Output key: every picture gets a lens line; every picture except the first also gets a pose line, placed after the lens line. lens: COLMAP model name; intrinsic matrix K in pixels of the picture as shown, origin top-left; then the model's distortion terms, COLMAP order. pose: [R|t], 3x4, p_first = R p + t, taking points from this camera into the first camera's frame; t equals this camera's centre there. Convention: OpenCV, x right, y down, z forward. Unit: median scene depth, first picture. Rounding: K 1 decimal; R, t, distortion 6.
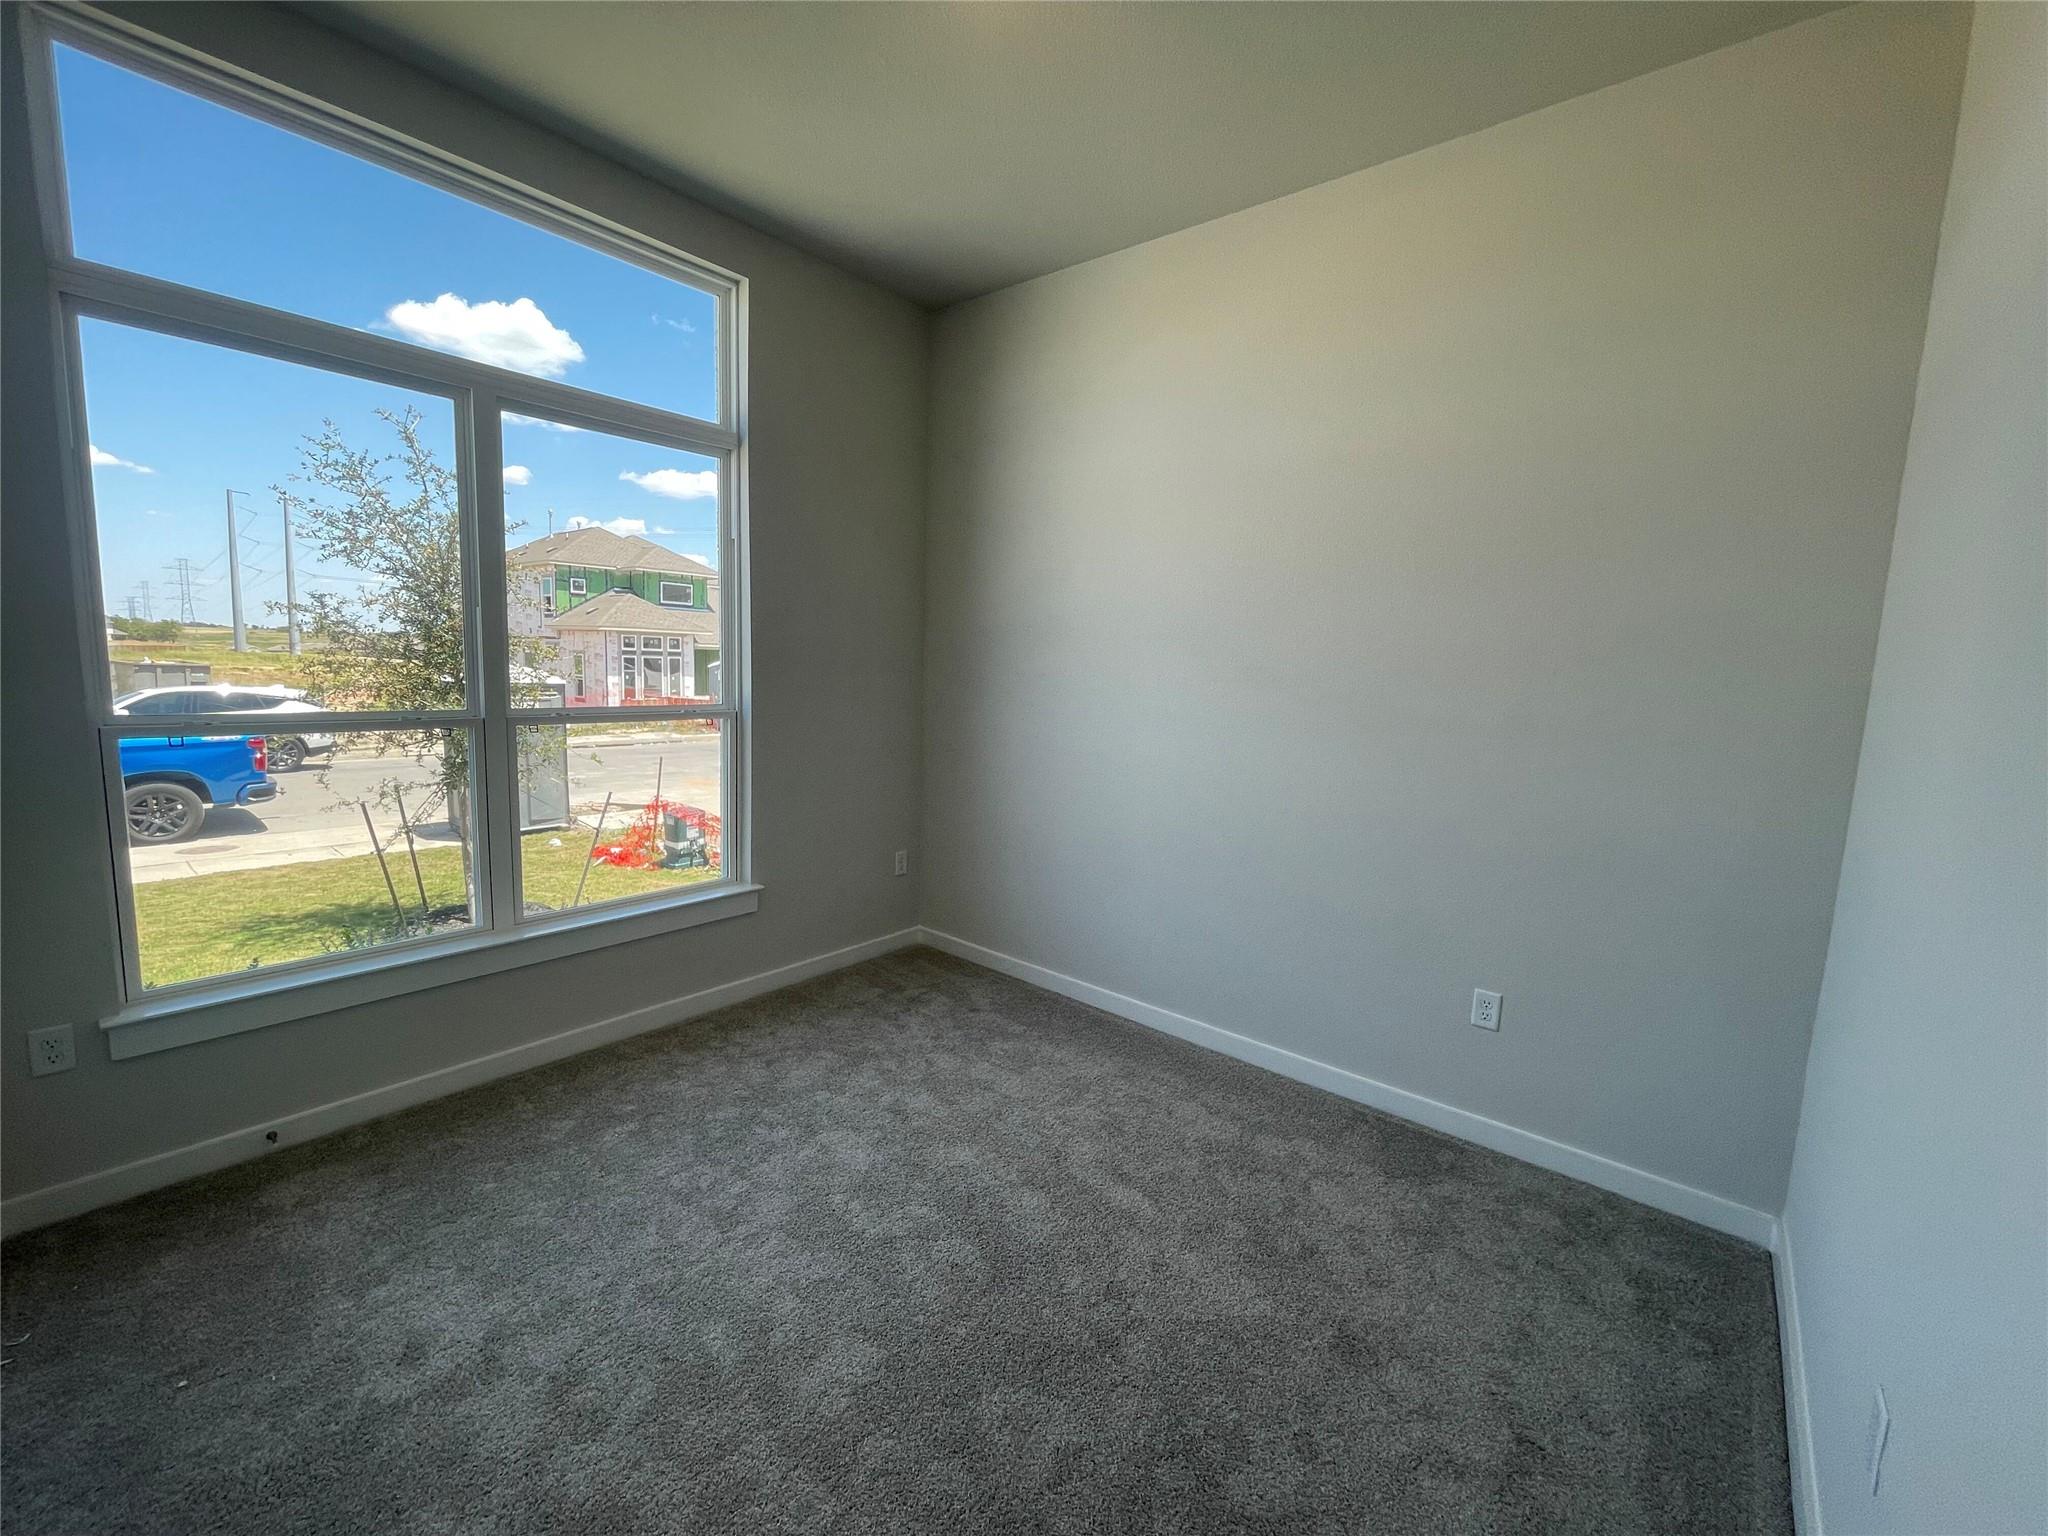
lens RADIAL K [[835.8, 0, 1023.1], [0, 835.8, 770.1], [0, 0, 1]] dist [-0.000301, -0.000409]
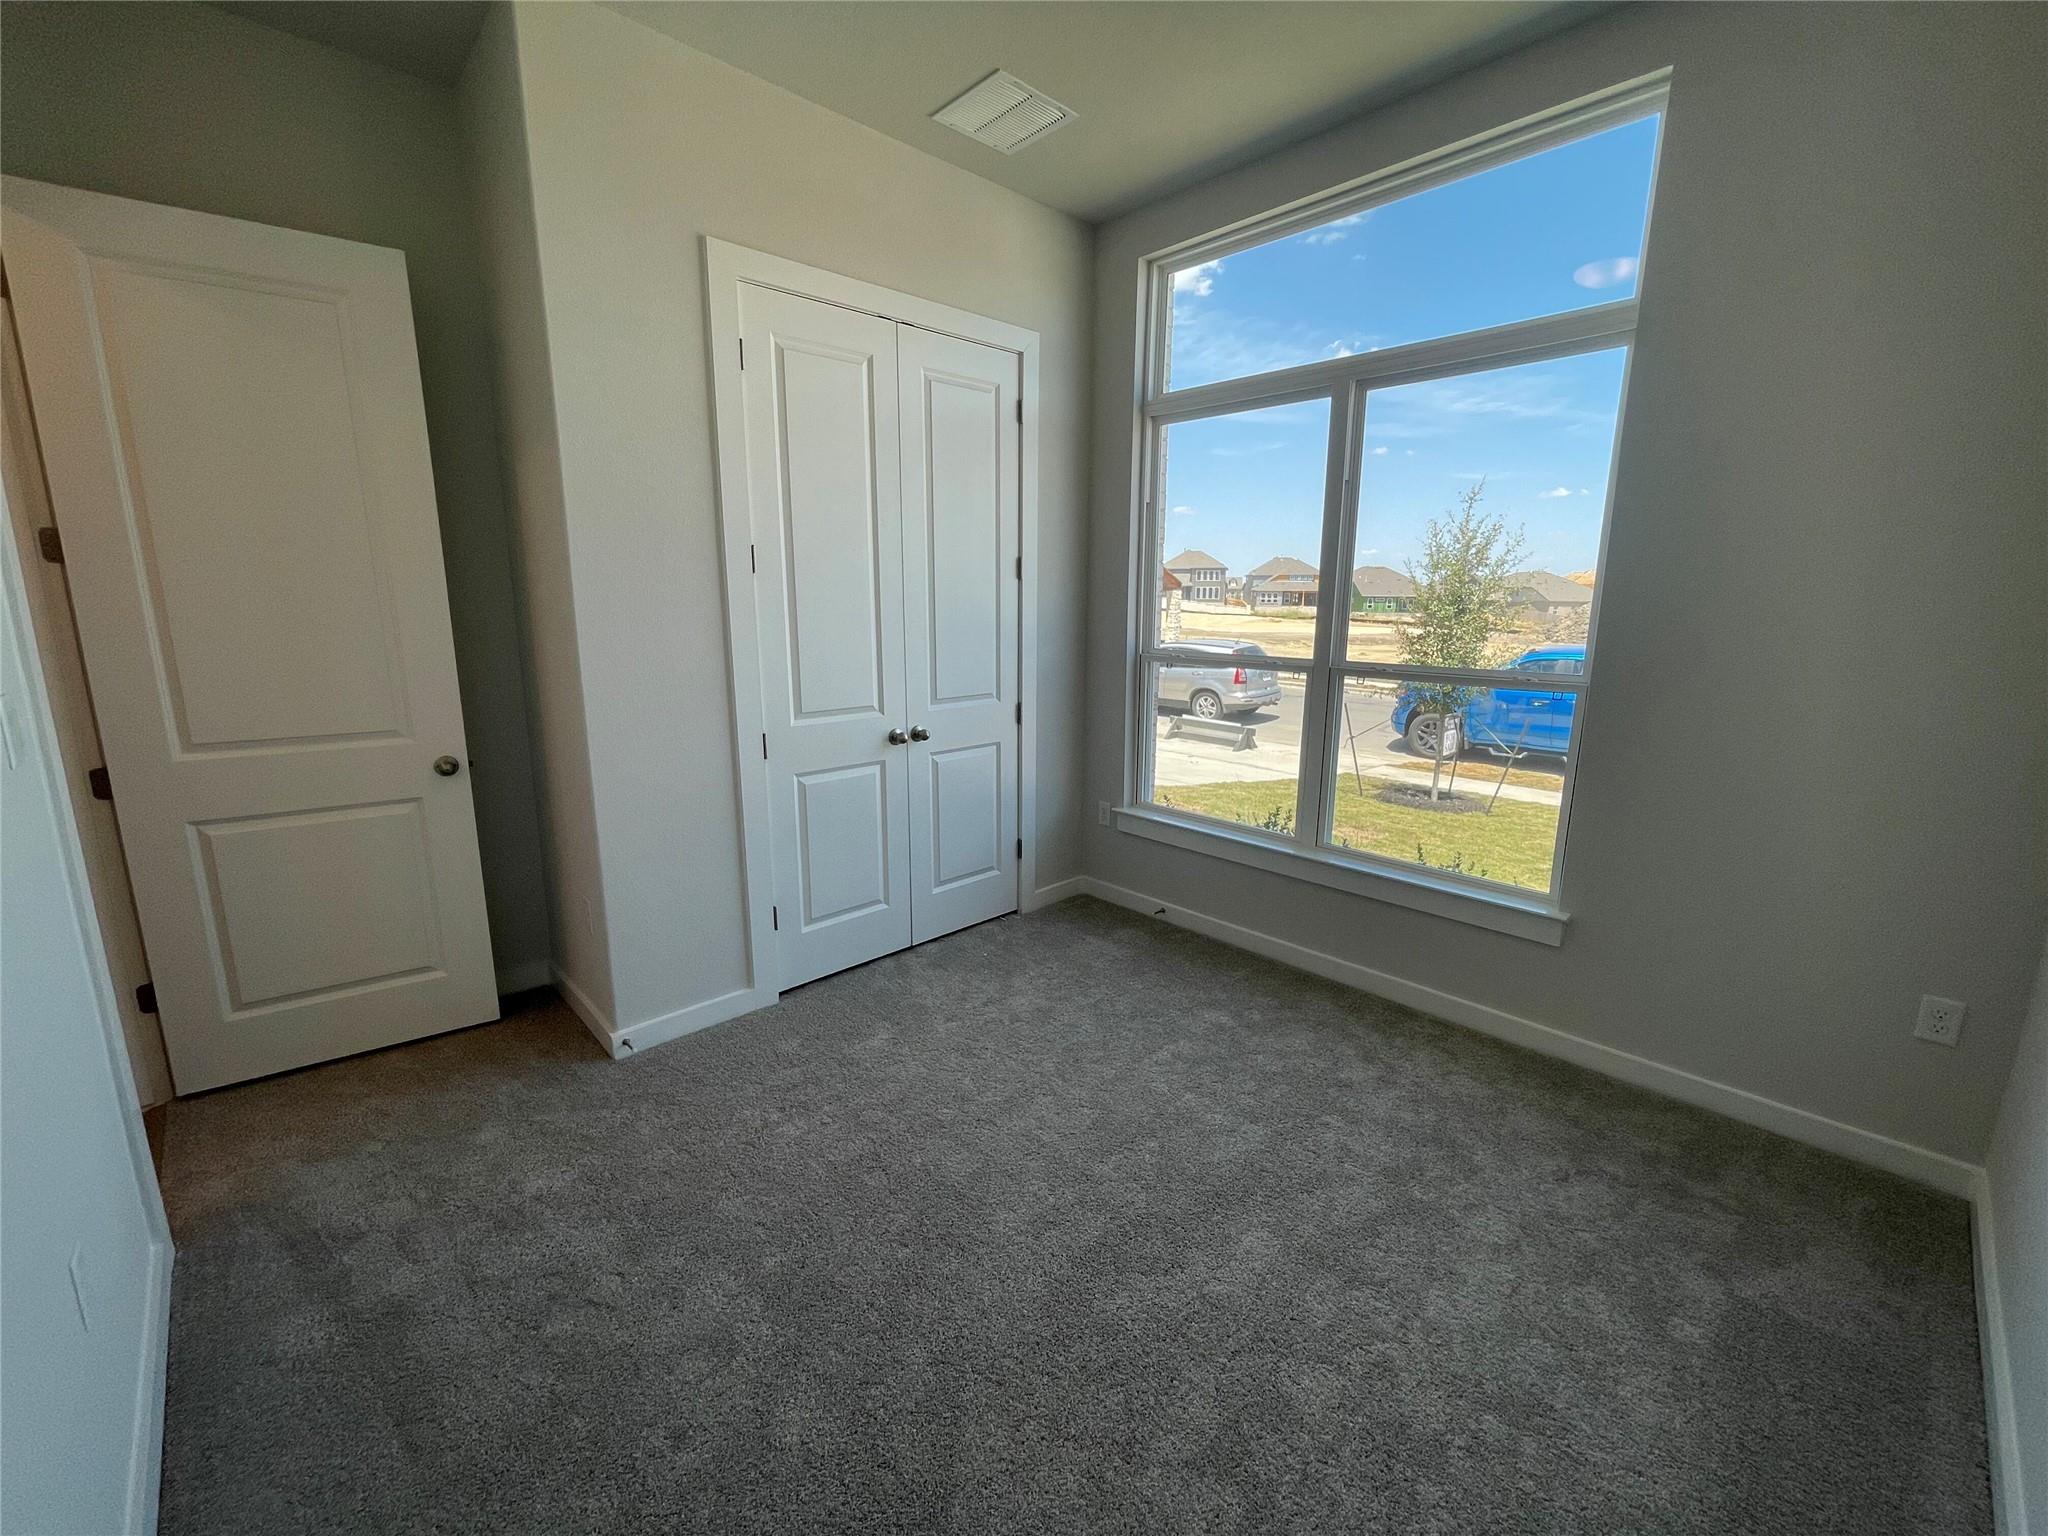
lens RADIAL K [[835.8, 0, 1029.7], [0, 835.8, 778.5], [0, 0, 1]] dist [-0.000301, -0.000409]
pose [[-0.108327, 0.173000, -0.978947, 0.516188], [-0.147113, 0.971110, 0.187894, -0.061592], [0.983170, 0.164370, -0.079747, 0.631356]]
